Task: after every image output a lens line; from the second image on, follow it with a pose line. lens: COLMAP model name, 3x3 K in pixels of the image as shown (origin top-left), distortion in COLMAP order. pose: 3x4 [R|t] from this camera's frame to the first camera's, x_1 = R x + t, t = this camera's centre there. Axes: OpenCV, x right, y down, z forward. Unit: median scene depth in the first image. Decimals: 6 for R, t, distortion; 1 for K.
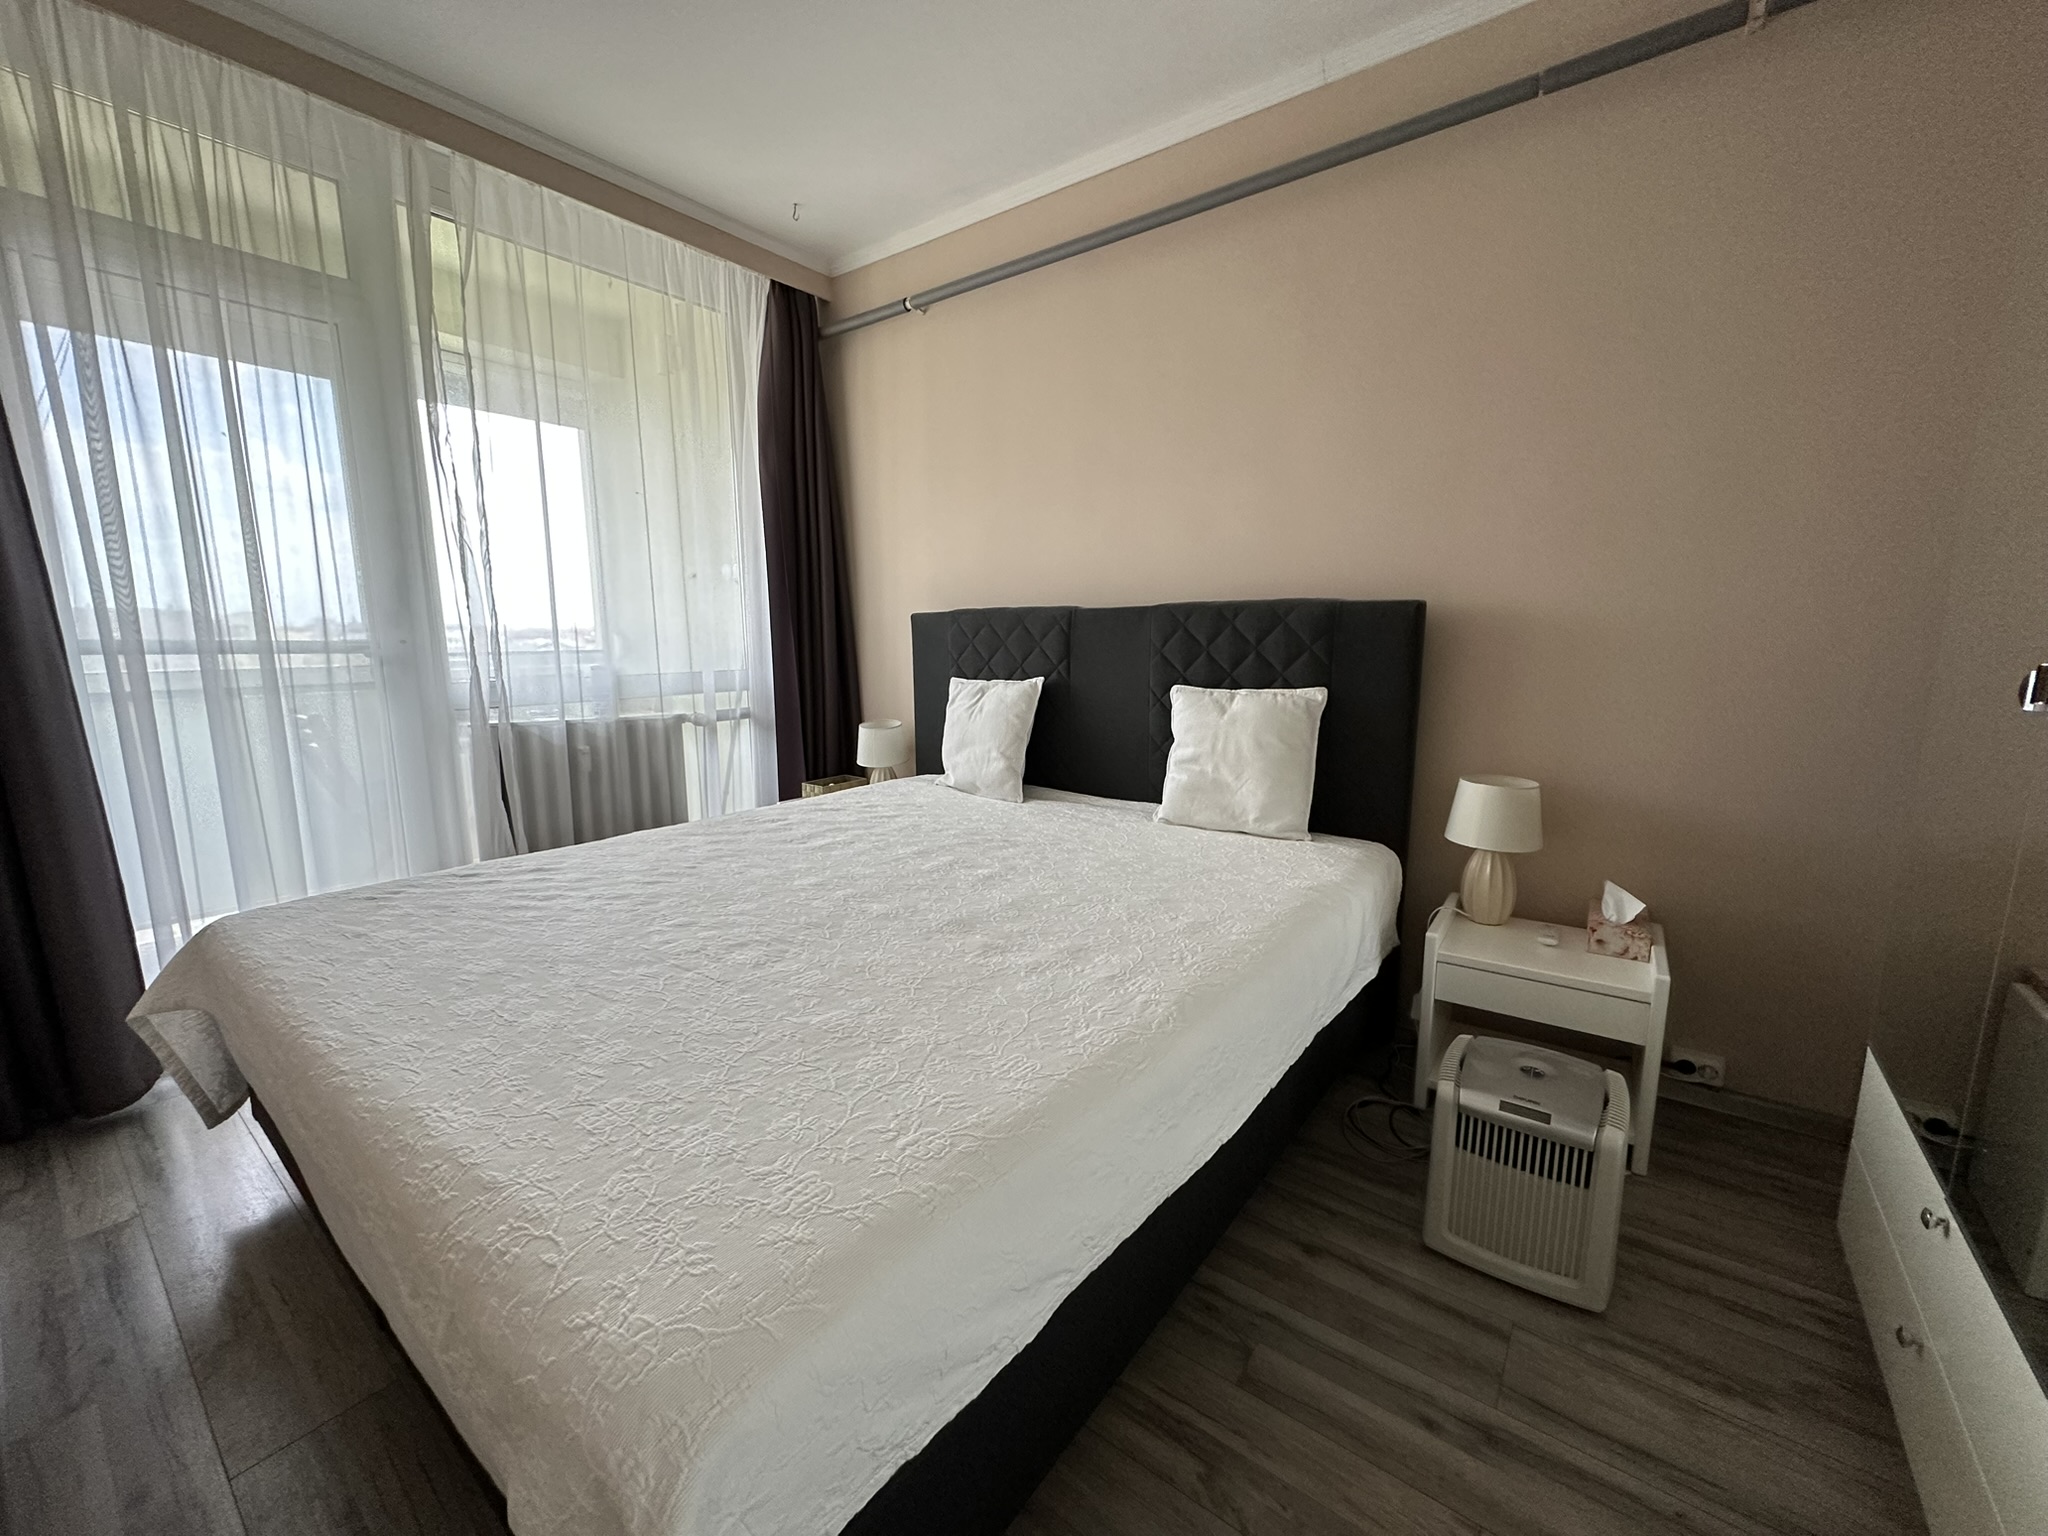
lens RADIAL K [[815.1, 0, 1020.5], [0, 815.1, 757.0], [0, 0, 1]] dist [-0.003693, 0.001062]
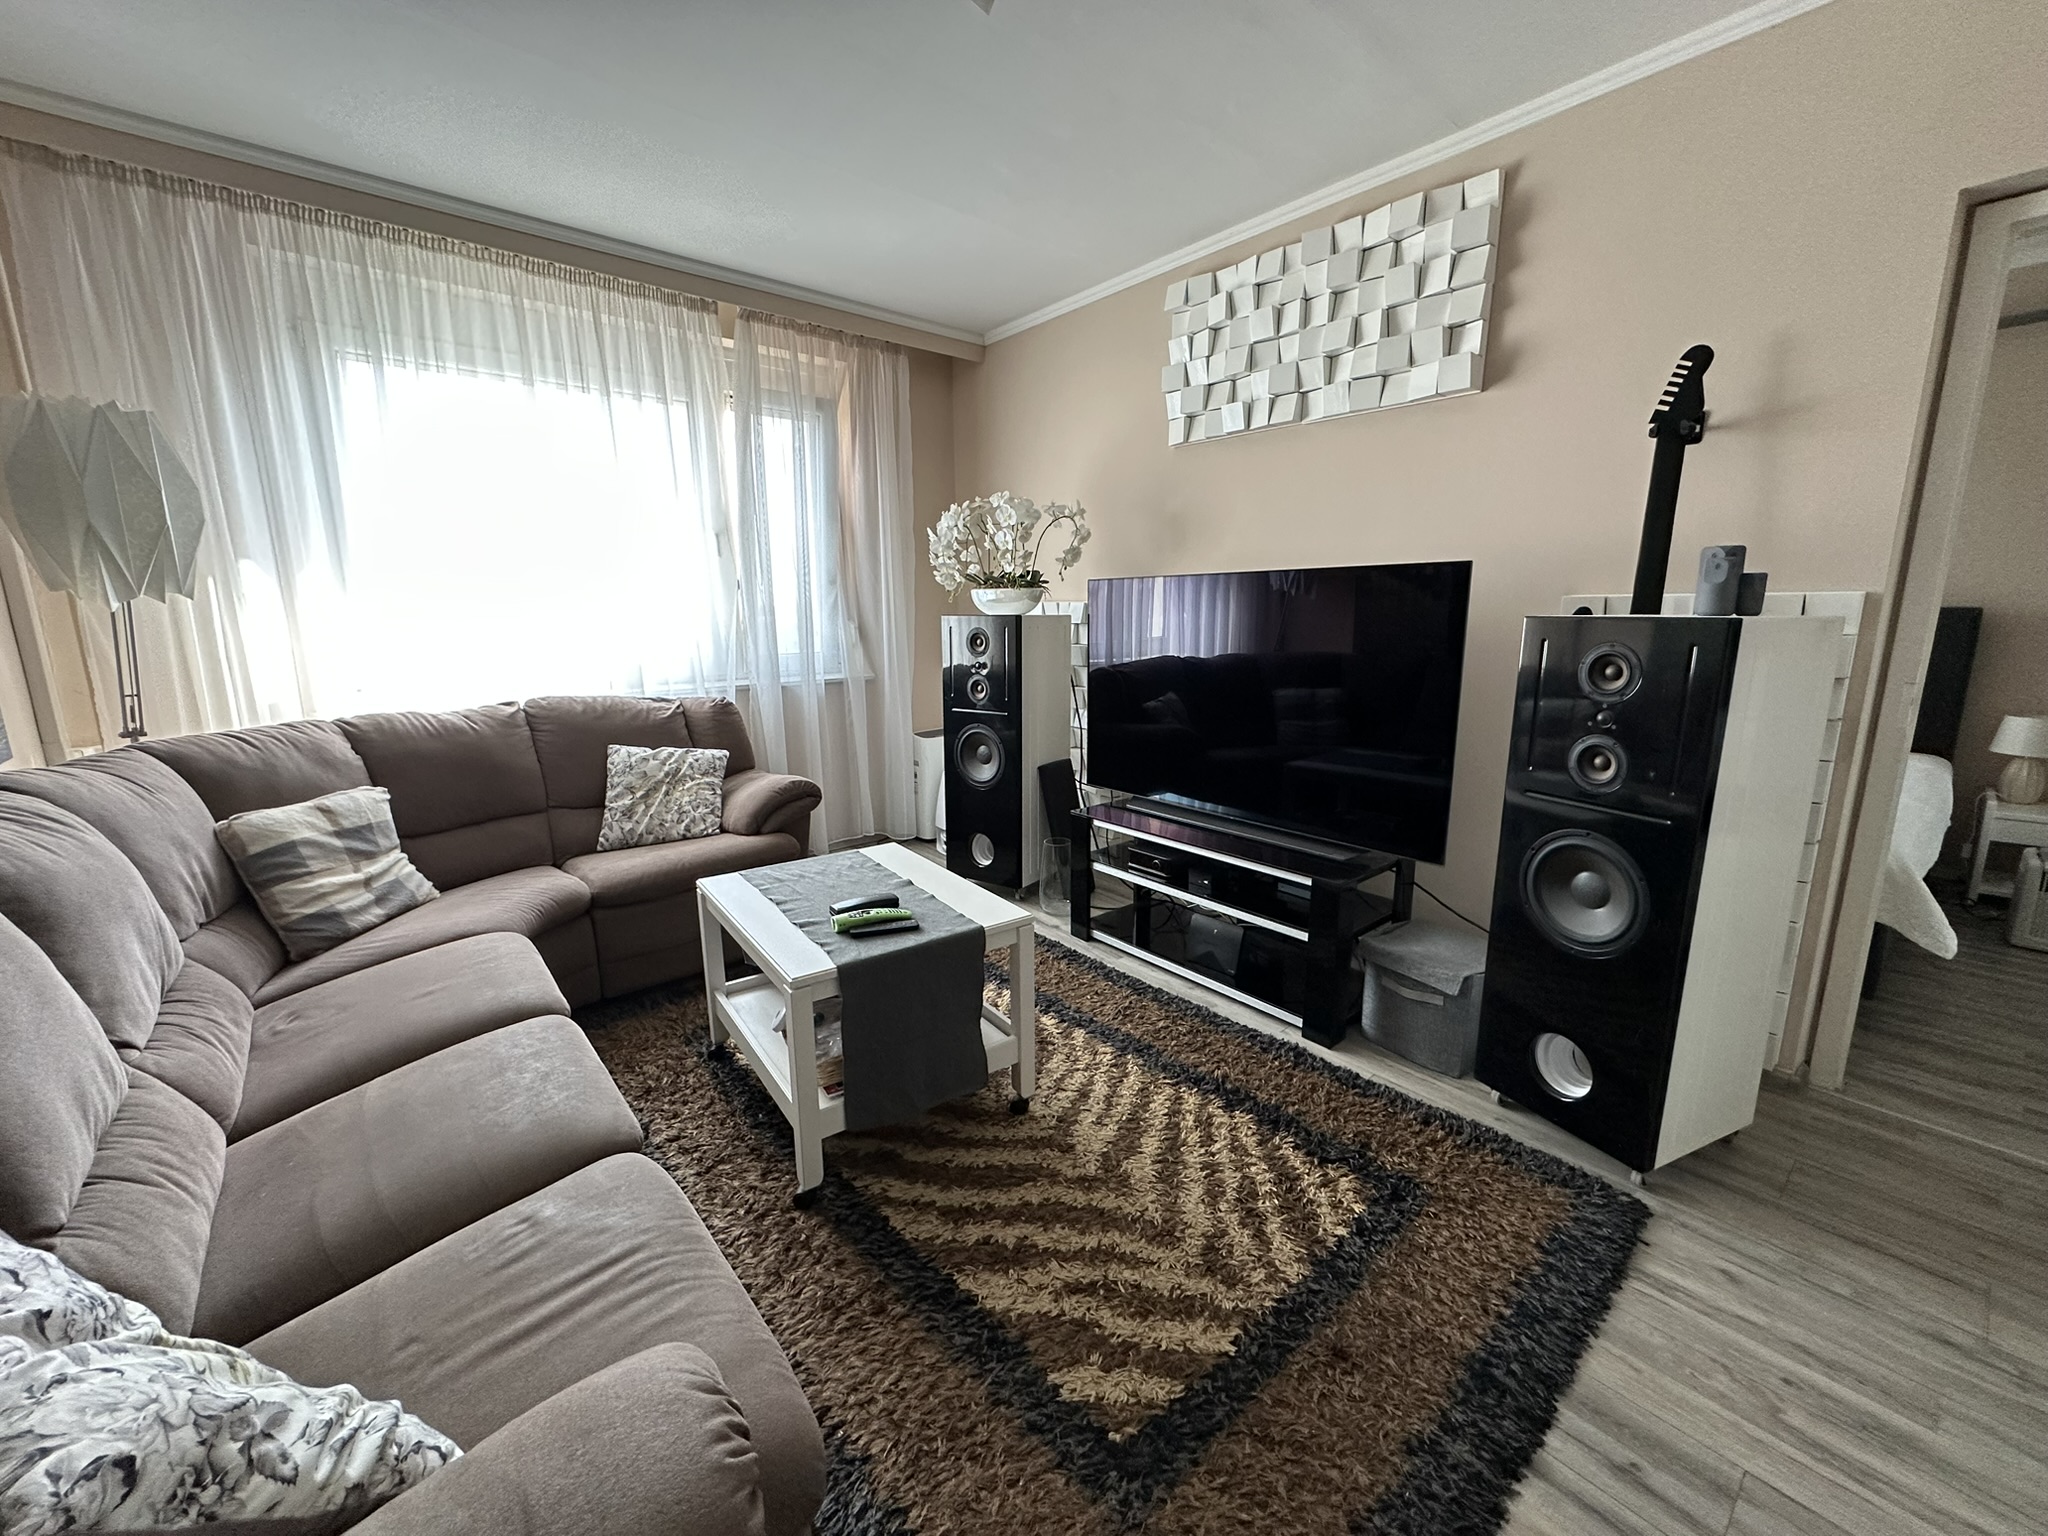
lens RADIAL K [[815.1, 0, 1022.8], [0, 815.1, 764.8], [0, 0, 1]] dist [-0.003693, 0.001062]
pose [[0.975200, 0.033936, -0.218708, -0.931408], [-0.026875, 0.999019, 0.035183, 0.109636], [0.219688, -0.028433, 0.975156, -0.939394]]
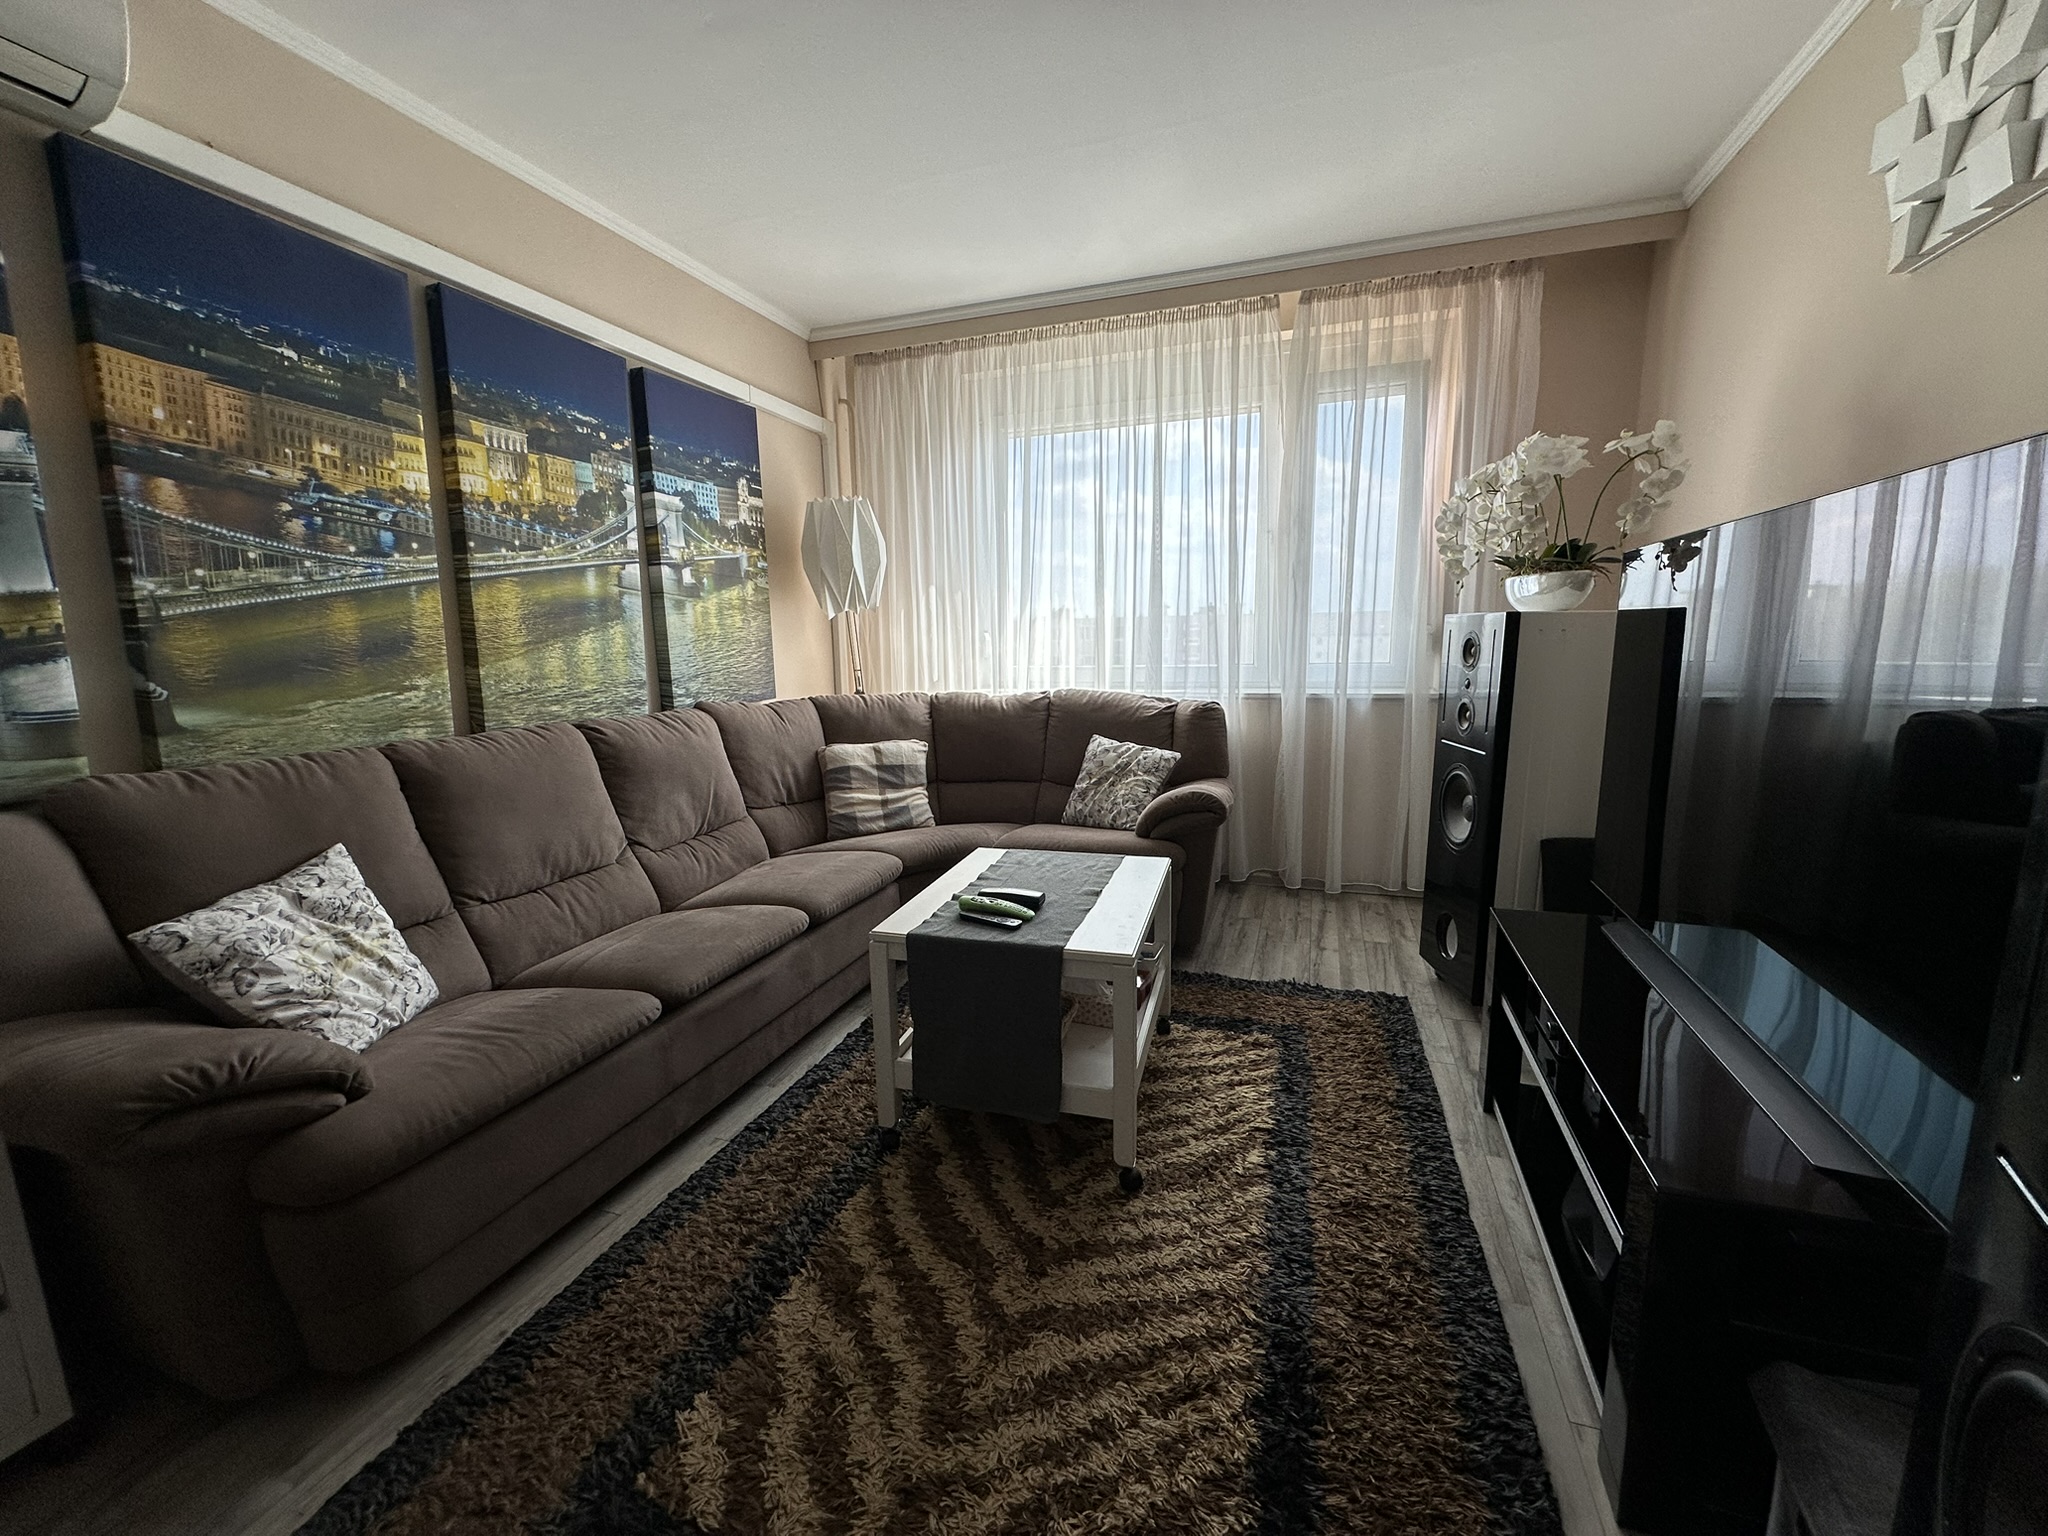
lens RADIAL K [[815.1, 0, 1021.4], [0, 815.1, 764.8], [0, 0, 1]] dist [-0.003693, 0.001062]
pose [[0.304743, 0.145456, -0.941262, -0.494448], [-0.135111, 0.984877, 0.108452, 0.052244], [0.942803, 0.094125, 0.319787, -0.390058]]
